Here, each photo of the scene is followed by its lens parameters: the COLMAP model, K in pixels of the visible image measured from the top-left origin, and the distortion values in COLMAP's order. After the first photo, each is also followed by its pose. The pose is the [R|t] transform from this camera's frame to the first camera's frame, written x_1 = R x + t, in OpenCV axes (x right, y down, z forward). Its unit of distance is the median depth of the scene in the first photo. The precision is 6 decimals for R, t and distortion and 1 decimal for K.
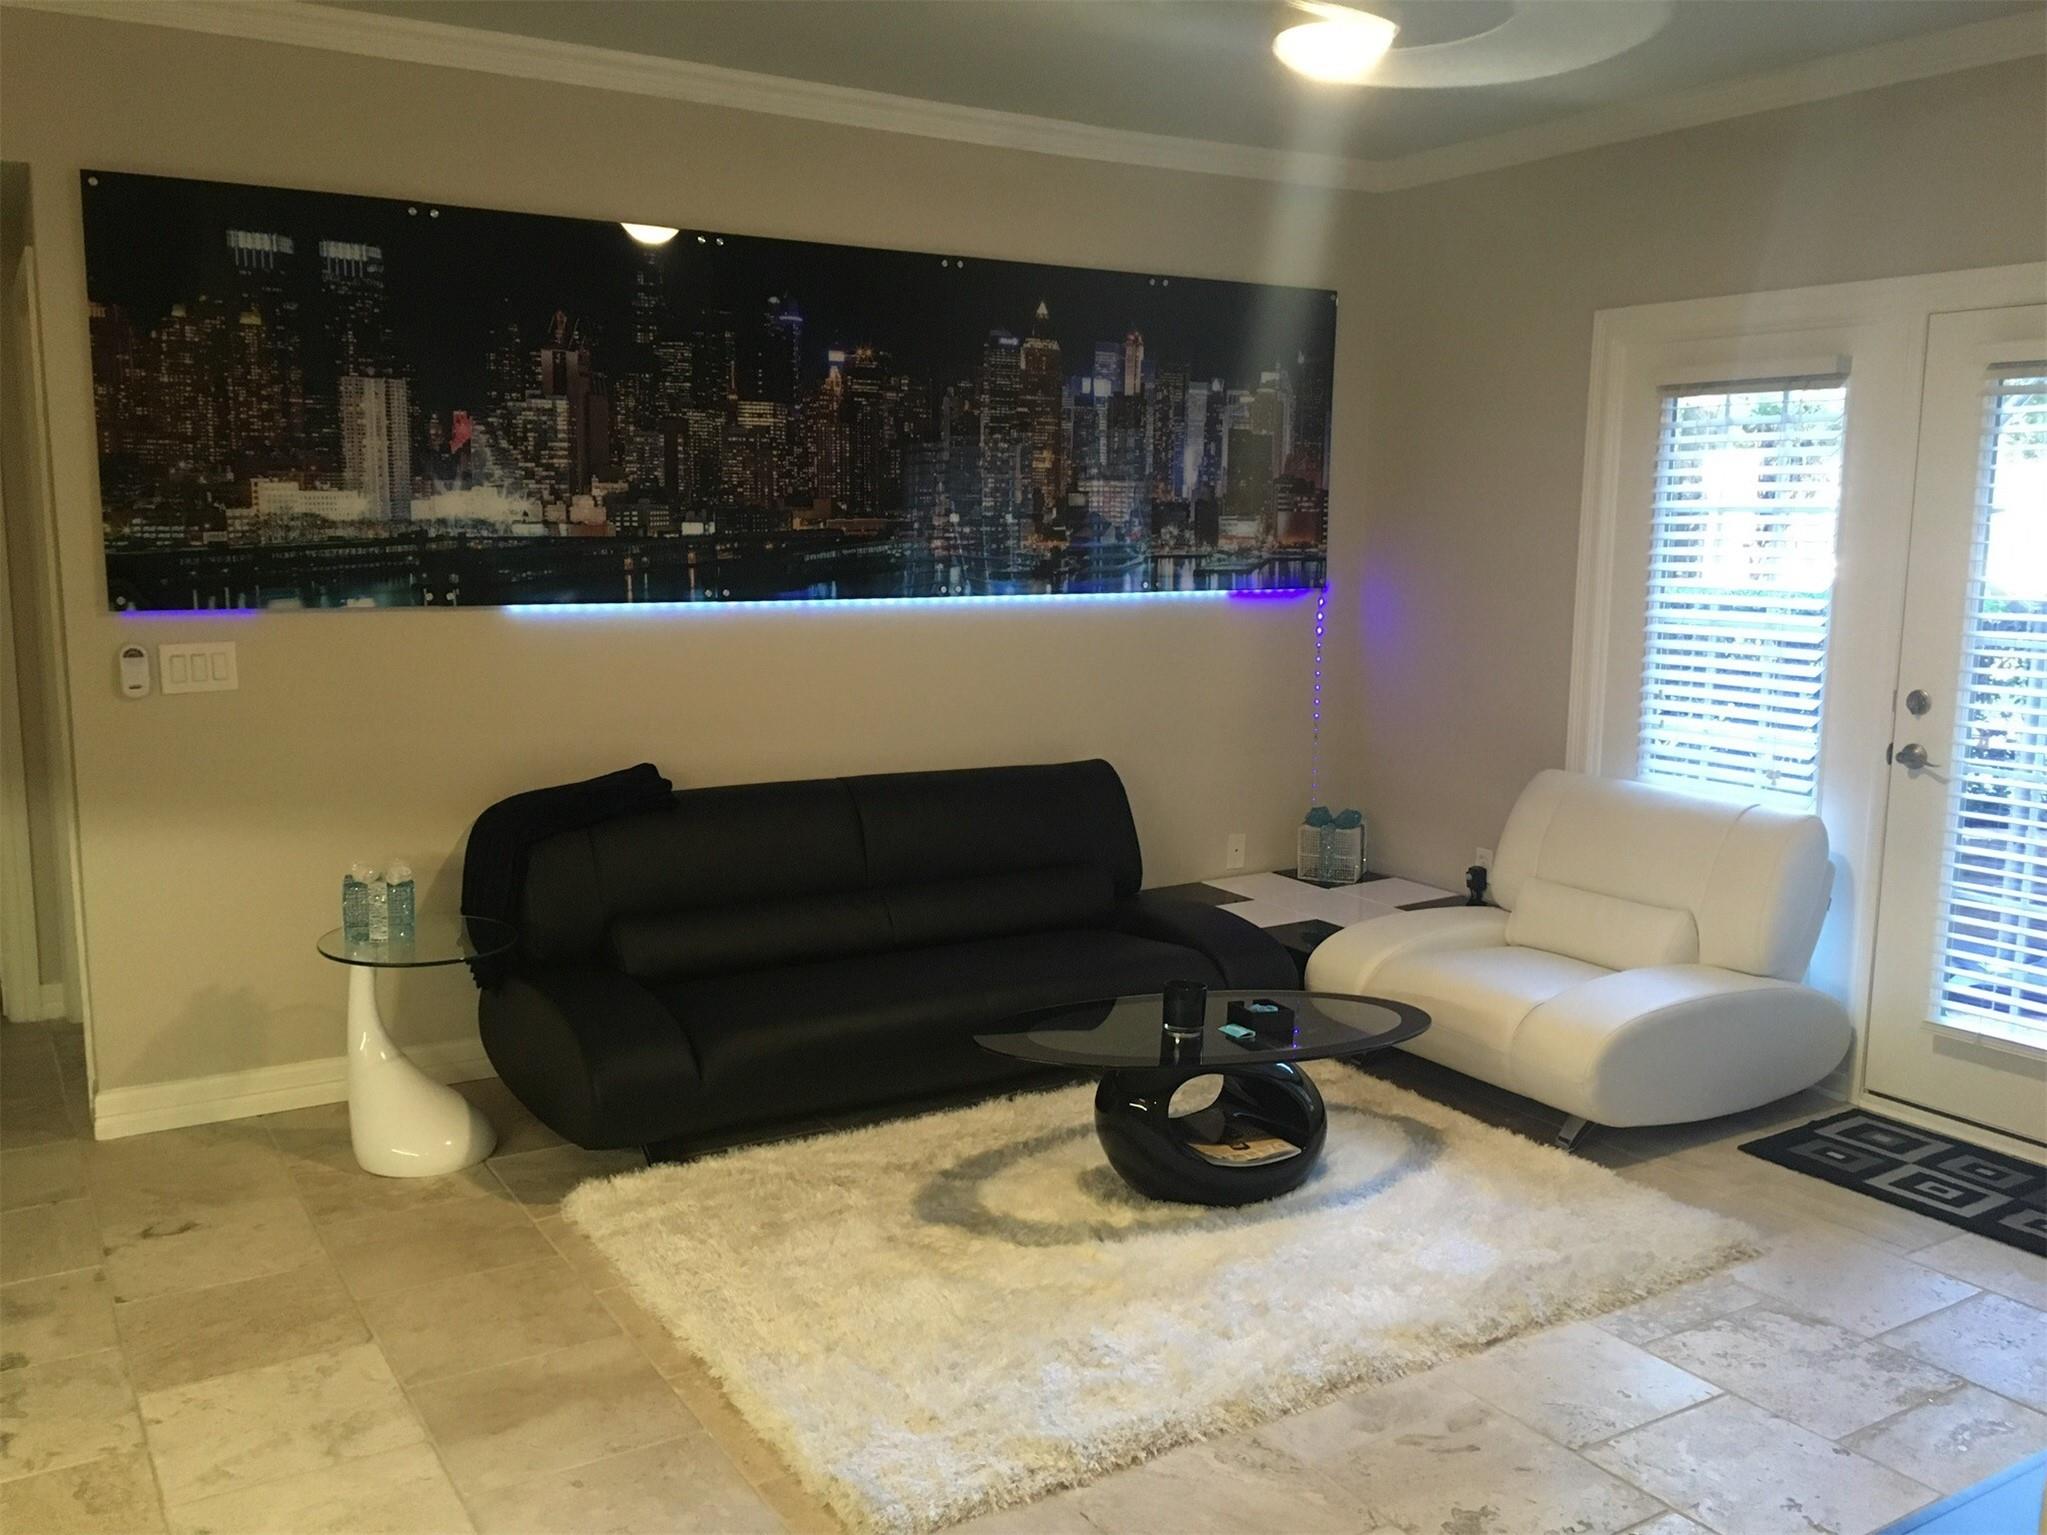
lens RADIAL K [[1721.3, 0, 1032.5], [0, 1721.3, 762.9], [0, 0, 1]] dist [0.083800, -0.110916]
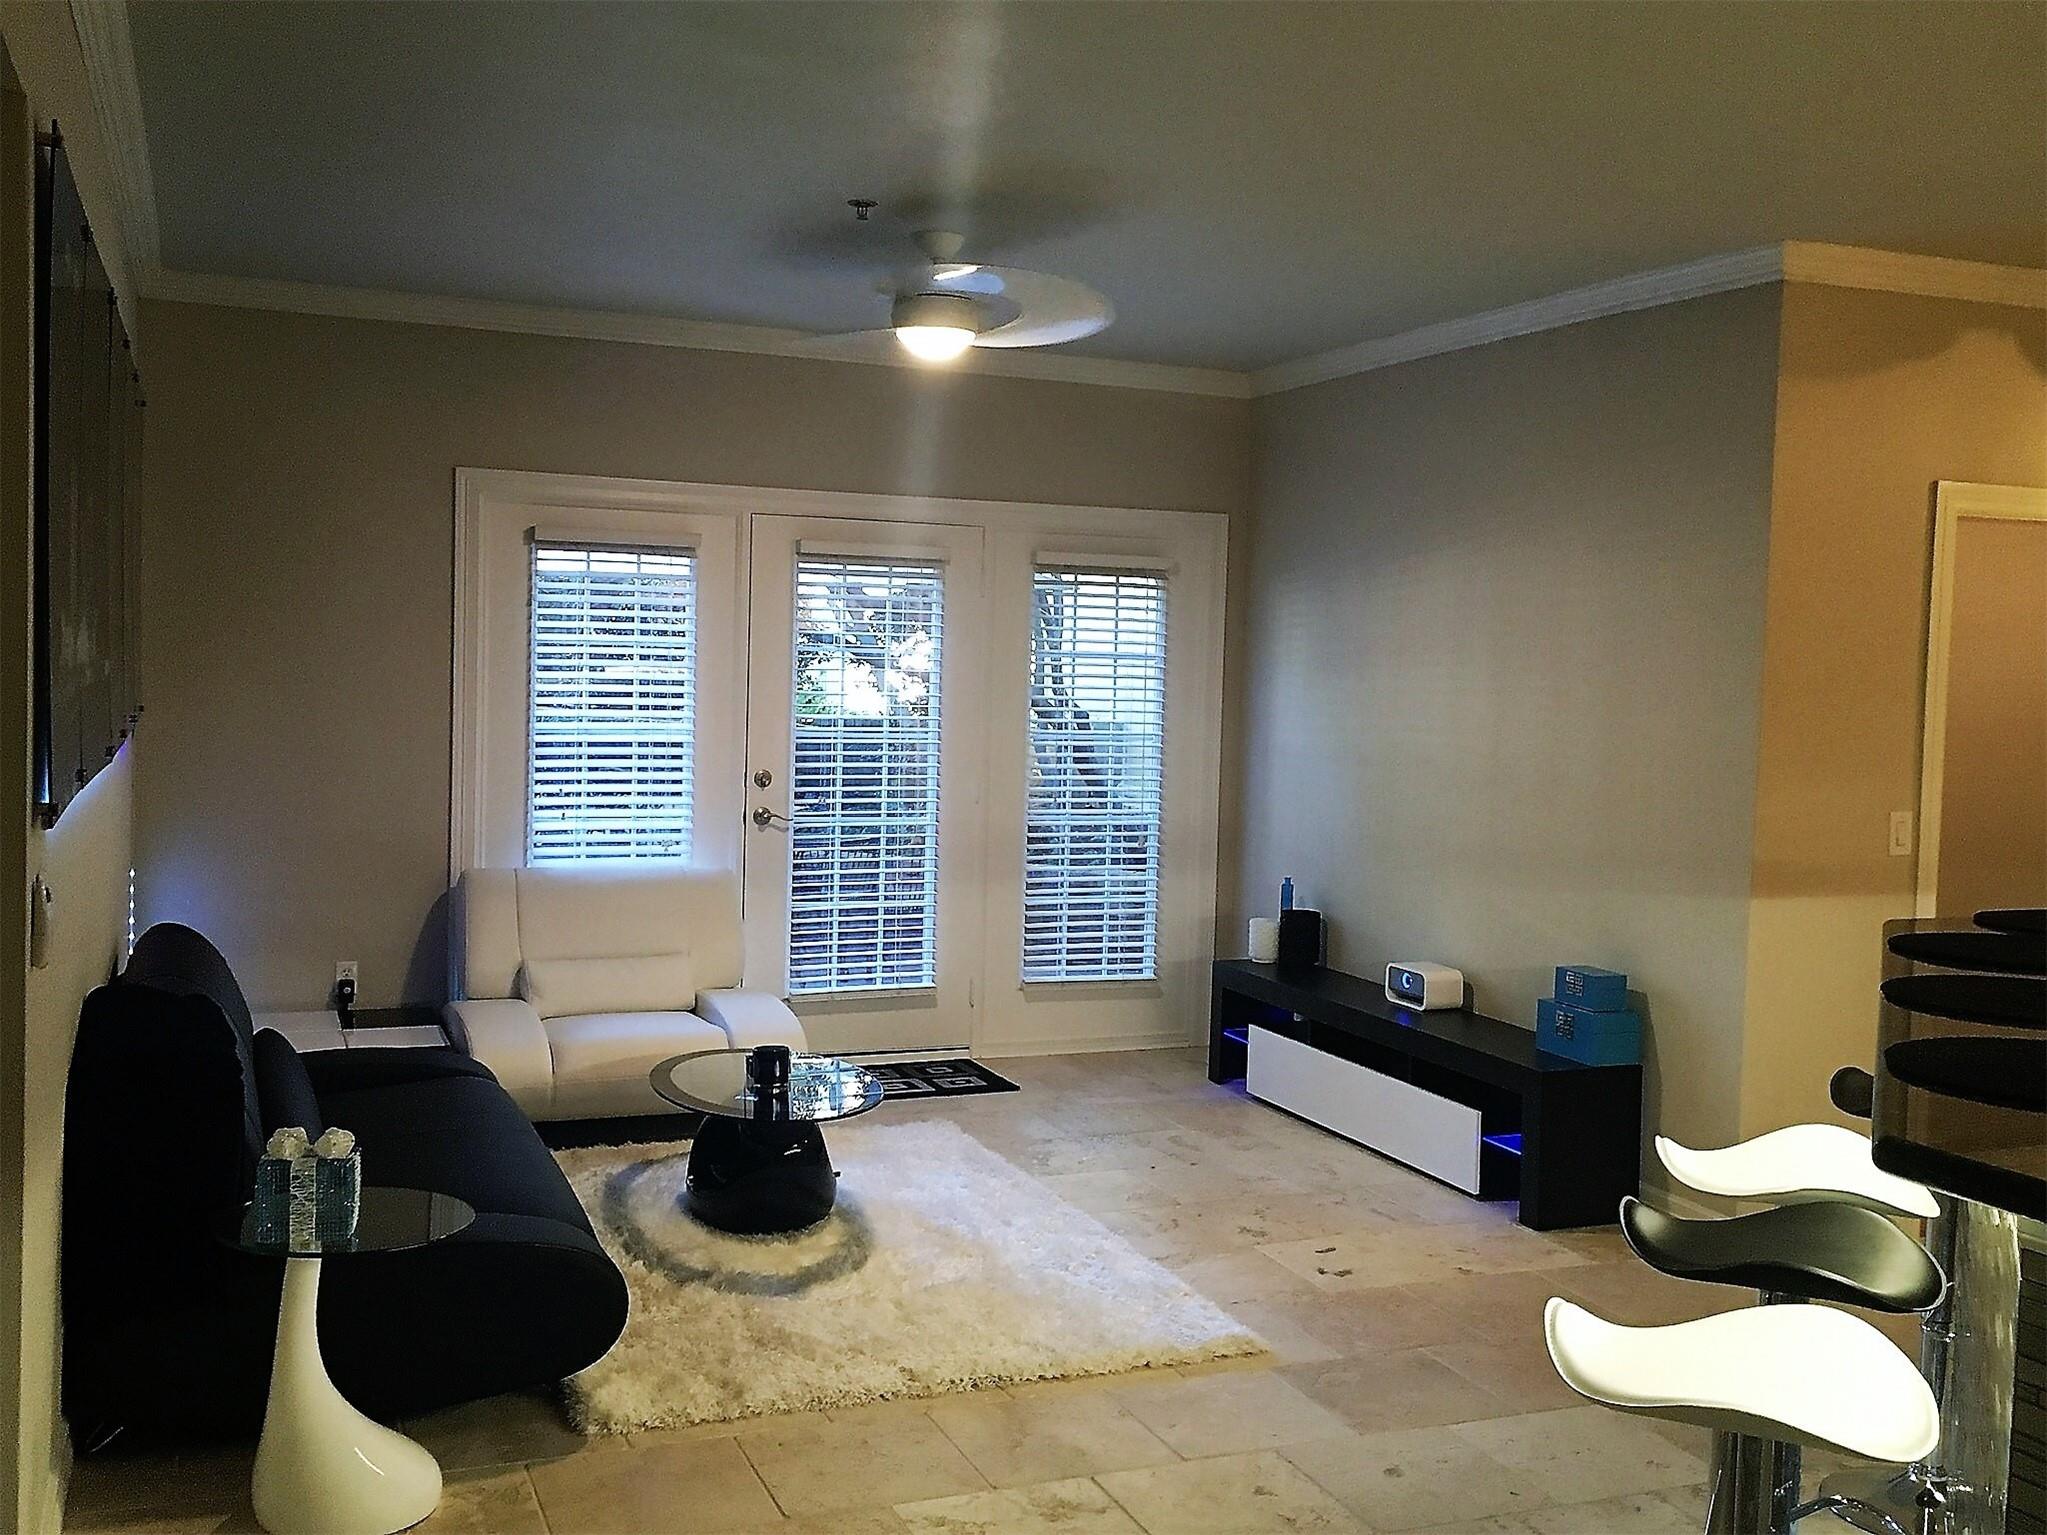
lens RADIAL K [[1937.3, 0, 1023.5], [0, 1937.3, 767.5], [0, 0, 1]] dist [0.070598, -0.001660]
pose [[0.171458, -0.065123, 0.983037, -1.064720], [0.119493, 0.991821, 0.044863, -0.091876], [-0.977918, 0.109774, 0.177837, 0.512780]]
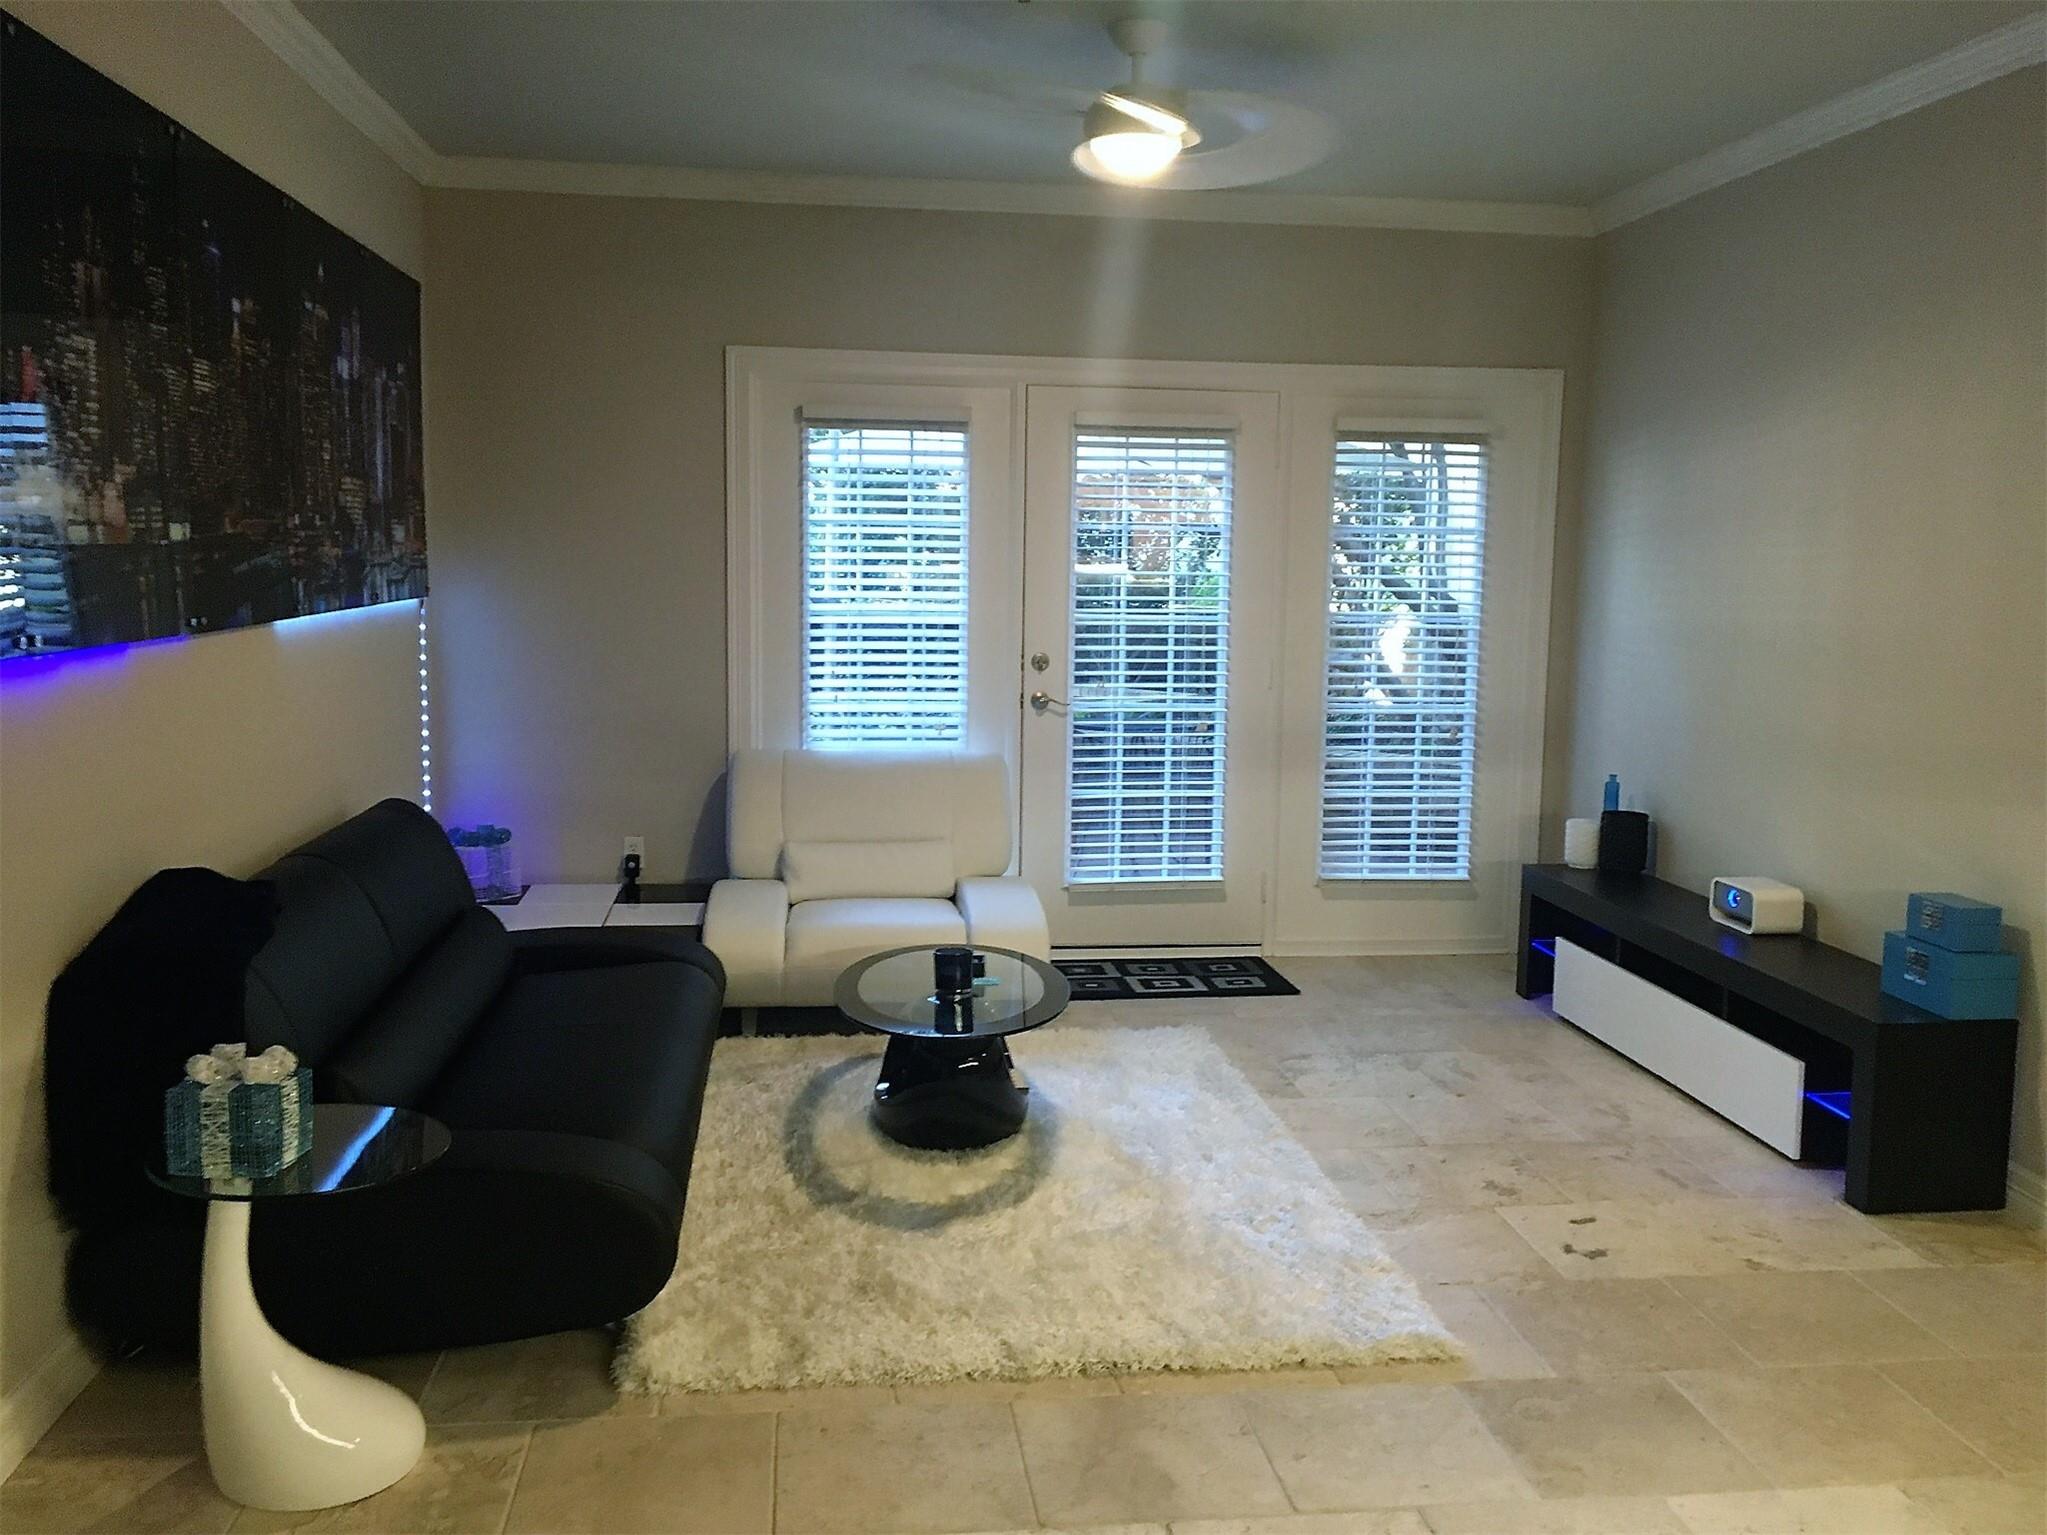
lens RADIAL K [[1721.3, 0, 1032.5], [0, 1721.3, 762.9], [0, 0, 1]] dist [0.083800, -0.110916]
pose [[0.416551, -0.117881, 0.901437, -0.775745], [0.123229, 0.989728, 0.072483, -0.056254], [-0.900722, 0.080890, 0.426799, 0.429149]]
